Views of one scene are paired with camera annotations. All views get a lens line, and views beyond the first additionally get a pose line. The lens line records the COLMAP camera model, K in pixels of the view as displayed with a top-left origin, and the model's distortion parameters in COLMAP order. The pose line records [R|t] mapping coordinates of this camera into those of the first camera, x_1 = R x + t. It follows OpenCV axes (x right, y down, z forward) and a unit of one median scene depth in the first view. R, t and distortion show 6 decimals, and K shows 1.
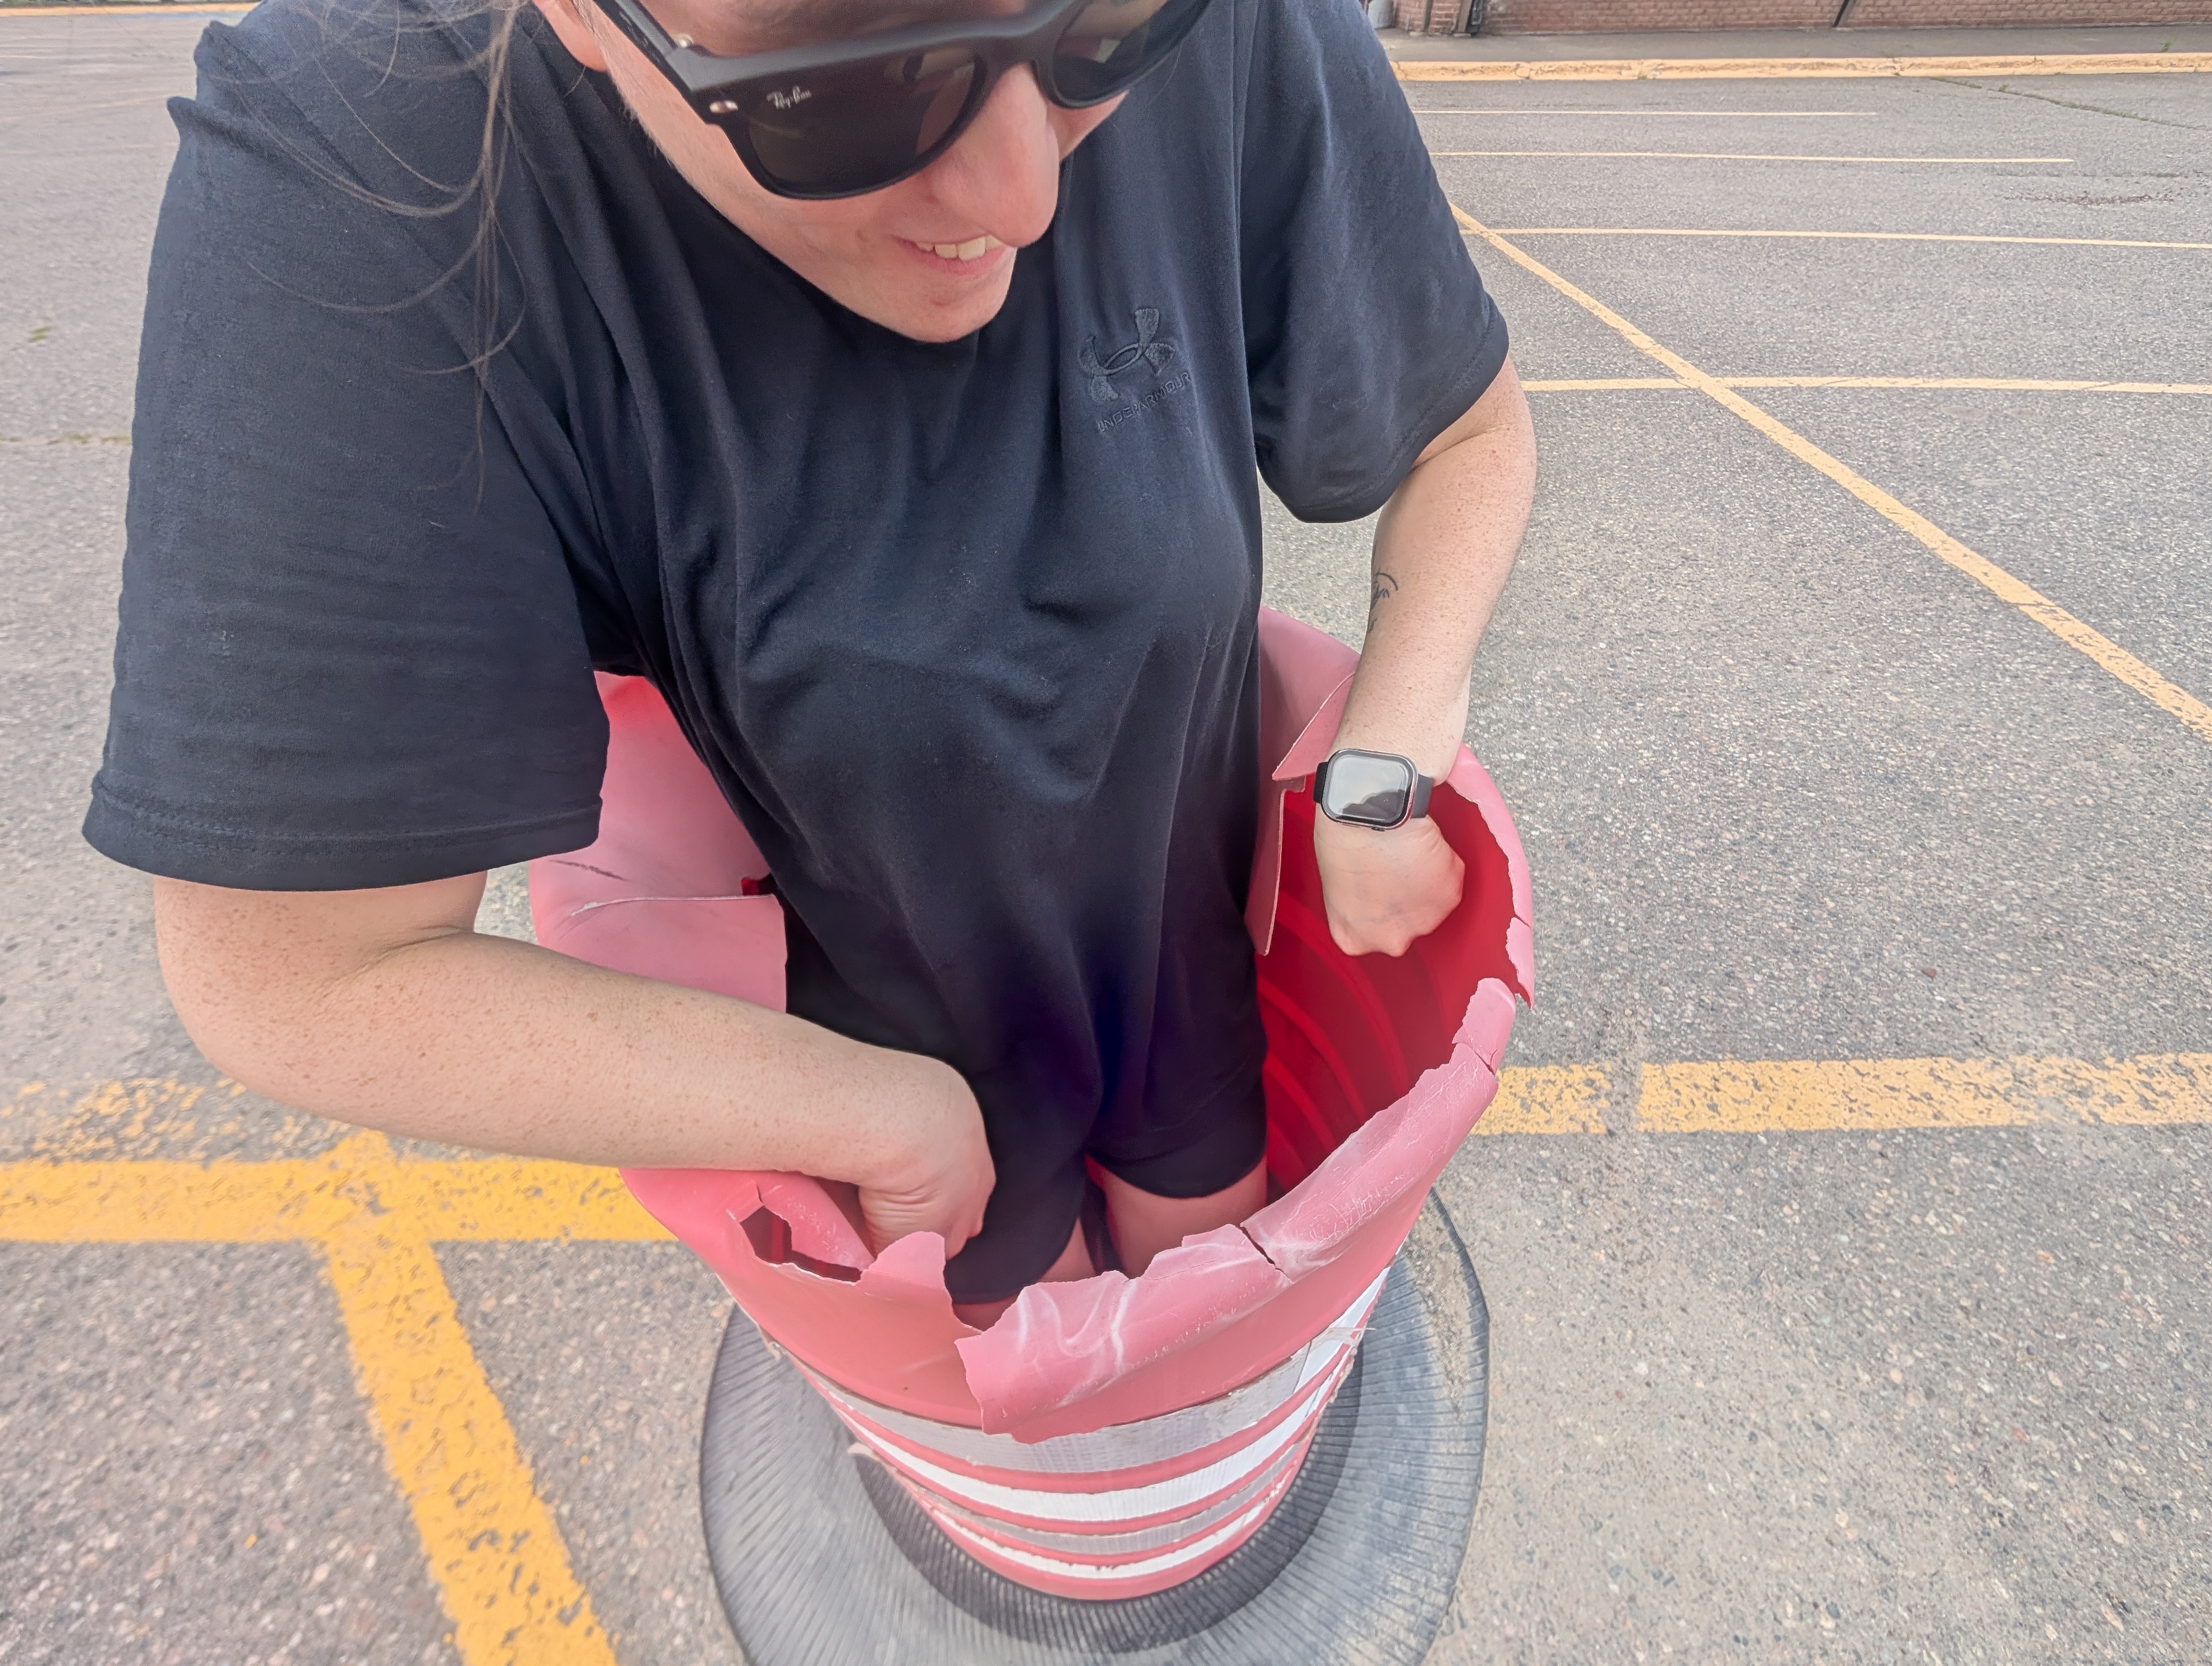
lens RADIAL K [[858.5, 0, 1106.0], [0, 858.5, 833.0], [0, 0, 1]] dist [-0.000541, 0.000088]
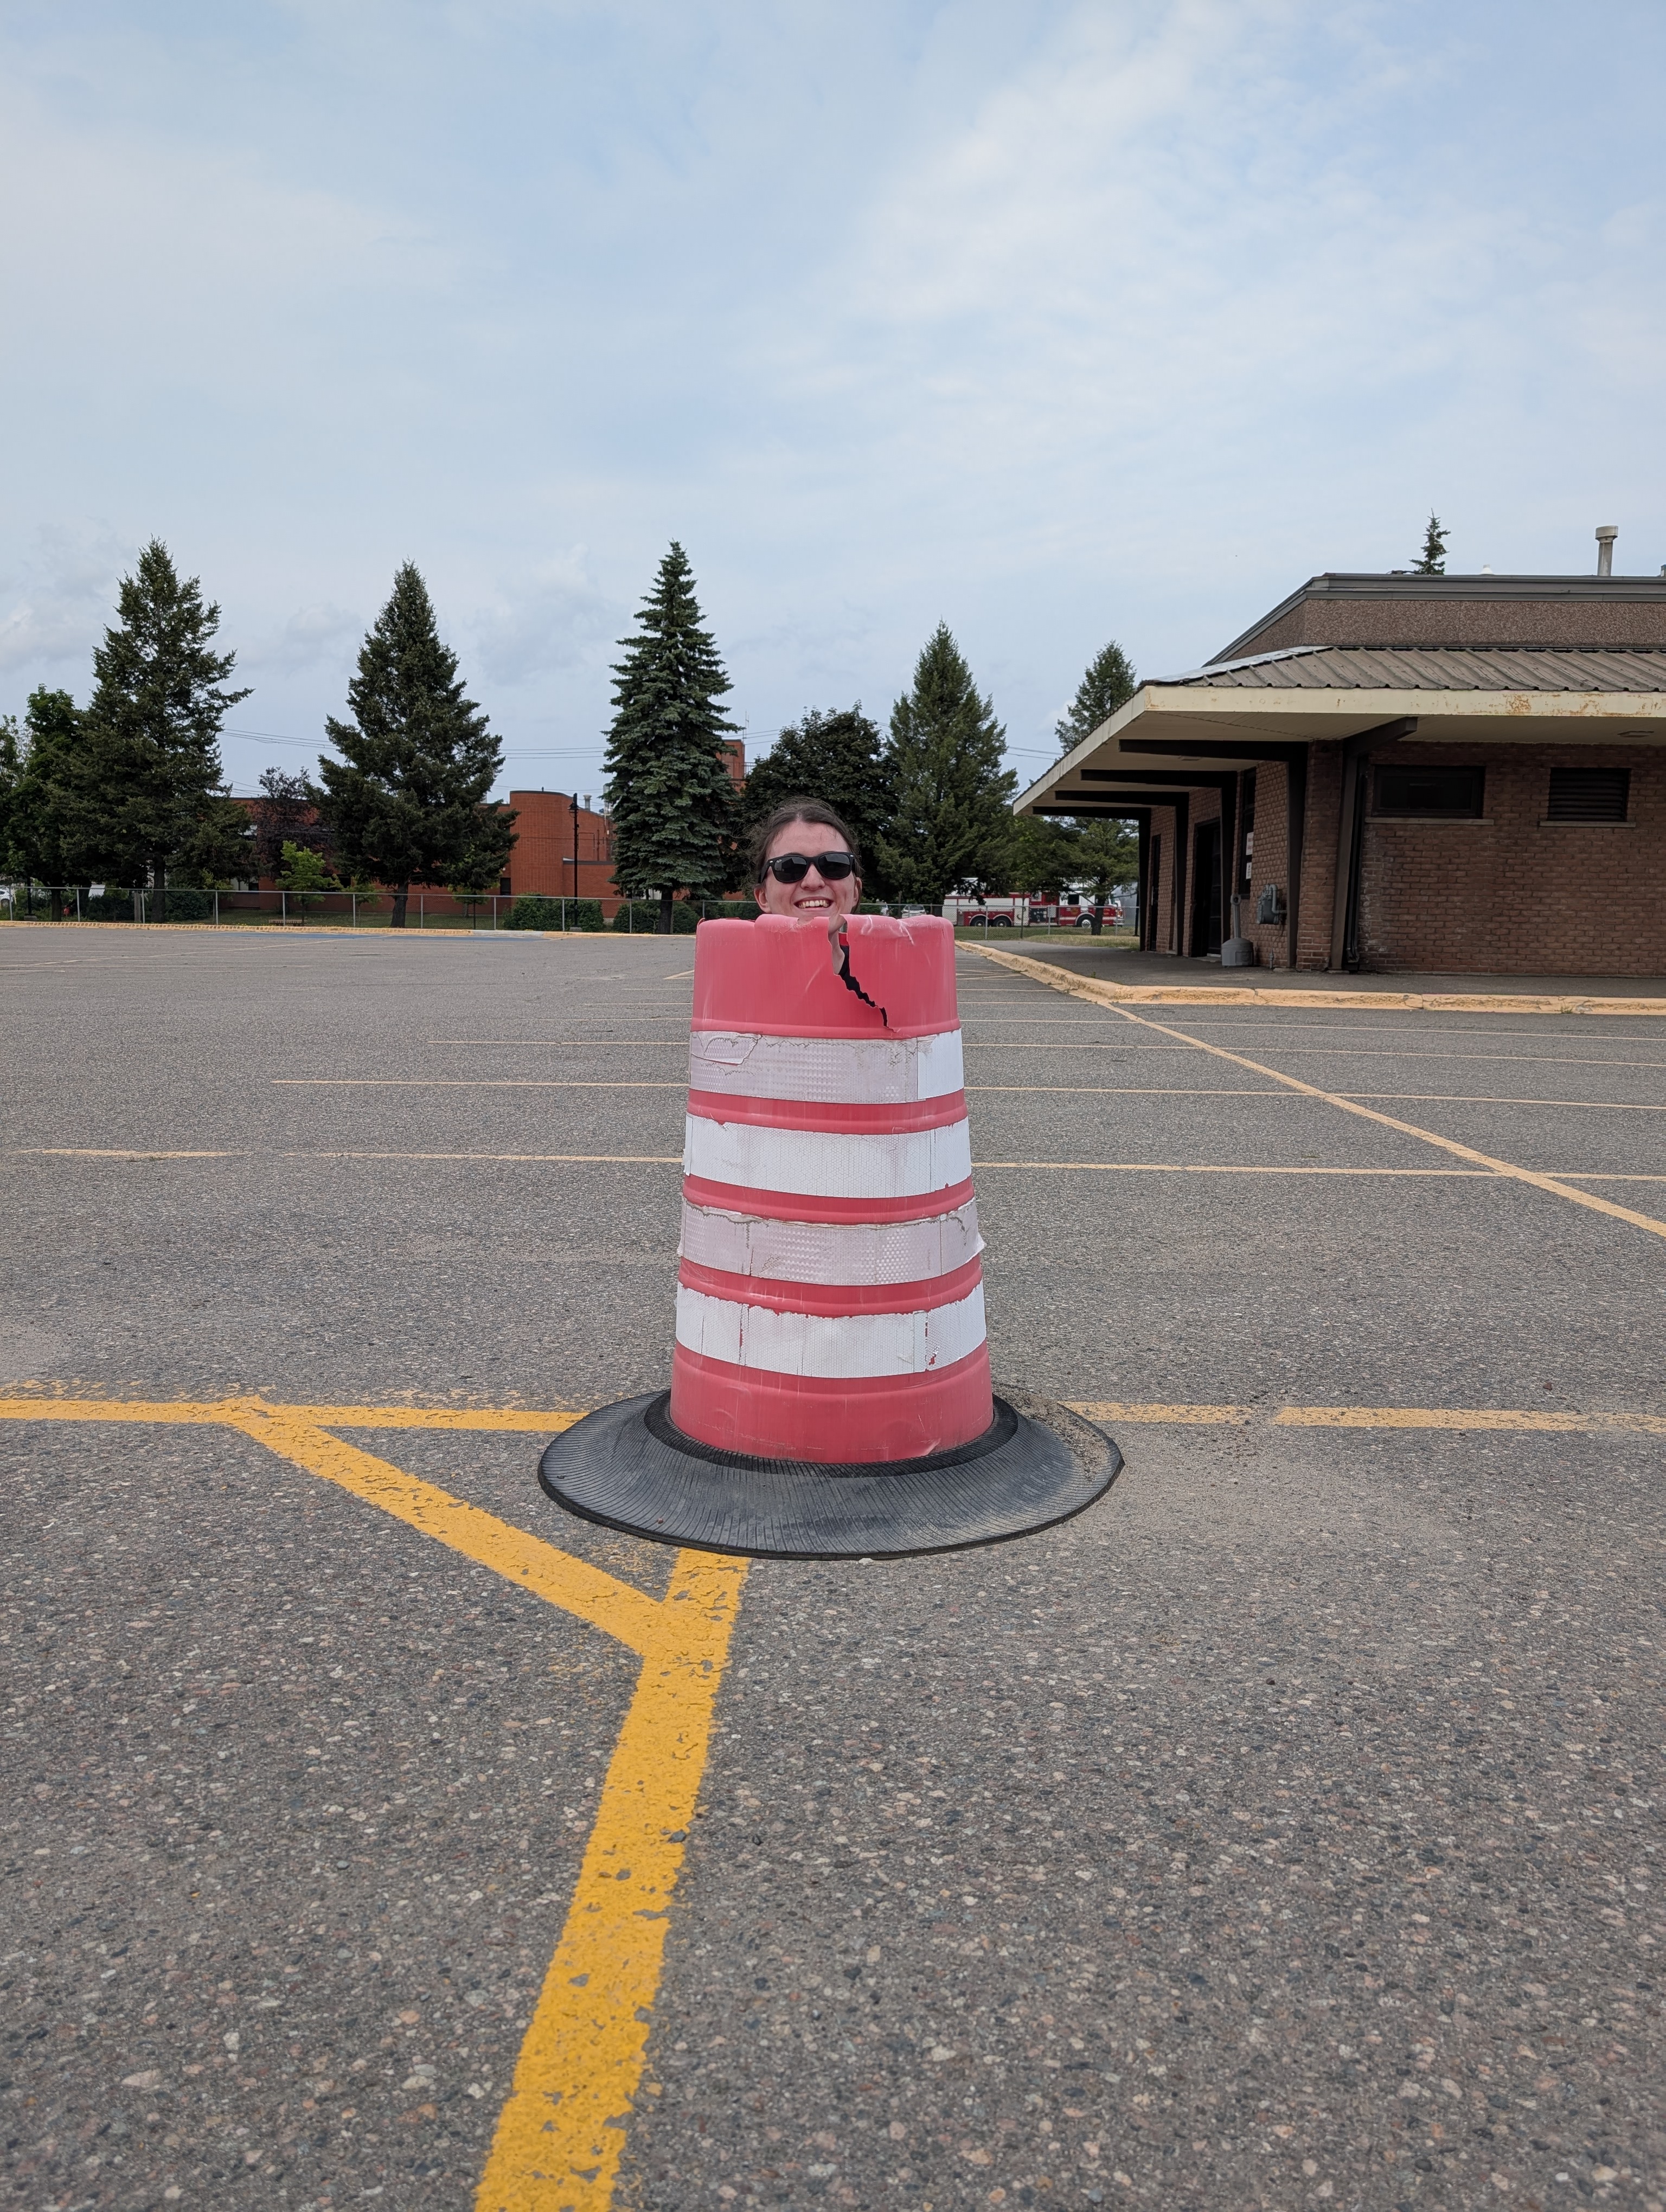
lens RADIAL K [[1547.6, 0, 825.0], [0, 1547.6, 1124.9], [0, 0, 1]] dist [0.053457, -0.100298]
pose [[0.998326, 0.035622, -0.045556, 0.063165], [-0.056032, 0.790735, -0.609589, 1.333773], [0.014308, 0.611122, 0.791407, -0.992260]]
